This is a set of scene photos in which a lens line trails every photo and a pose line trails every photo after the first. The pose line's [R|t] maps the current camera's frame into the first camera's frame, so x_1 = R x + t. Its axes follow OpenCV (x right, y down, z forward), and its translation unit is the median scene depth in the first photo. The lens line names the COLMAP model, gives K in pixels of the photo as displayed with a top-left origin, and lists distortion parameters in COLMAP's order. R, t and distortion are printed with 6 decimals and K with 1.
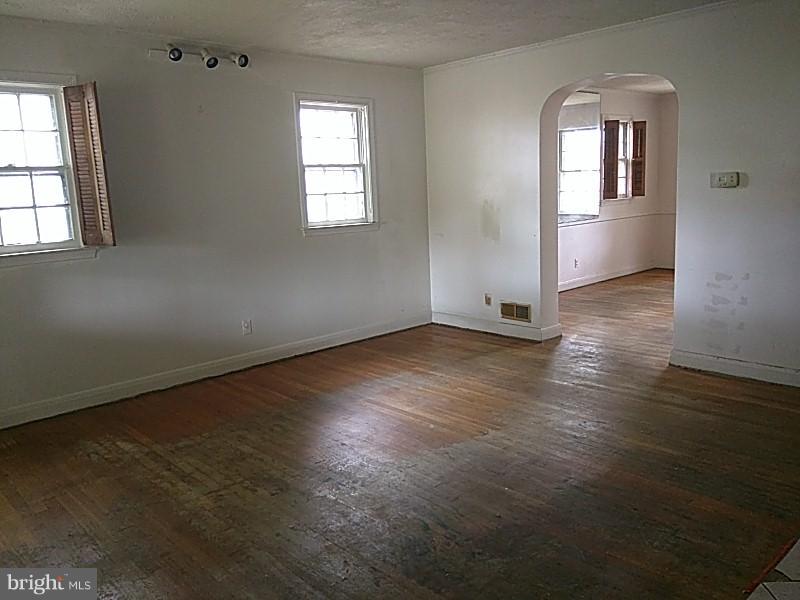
lens RADIAL K [[651.0, 0, 402.9], [0, 651.0, 296.0], [0, 0, 1]] dist [0.093604, -0.152731]
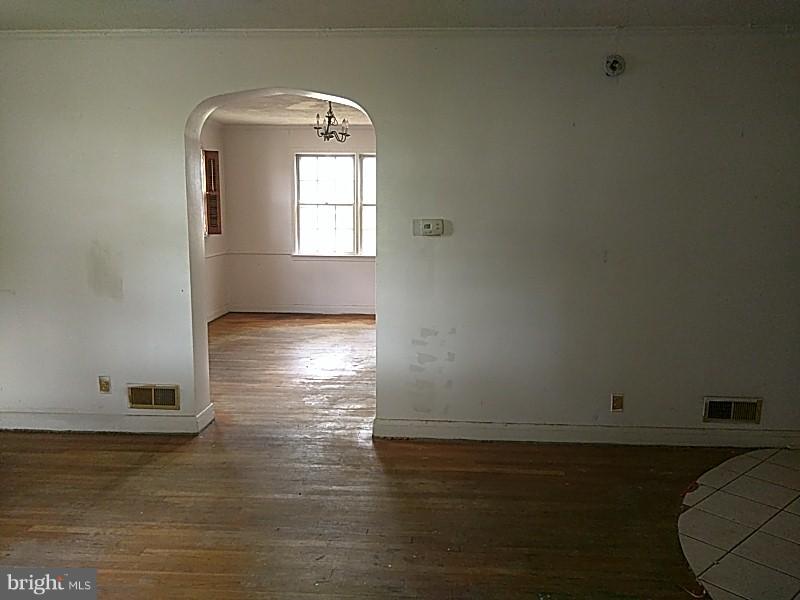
lens RADIAL K [[651.0, 0, 402.9], [0, 651.0, 296.0], [0, 0, 1]] dist [0.093604, -0.152731]
pose [[0.715126, -0.047660, 0.697369, -0.147715], [0.080103, 0.996688, -0.014028, -0.062267], [-0.694390, 0.065893, 0.716575, 0.337306]]
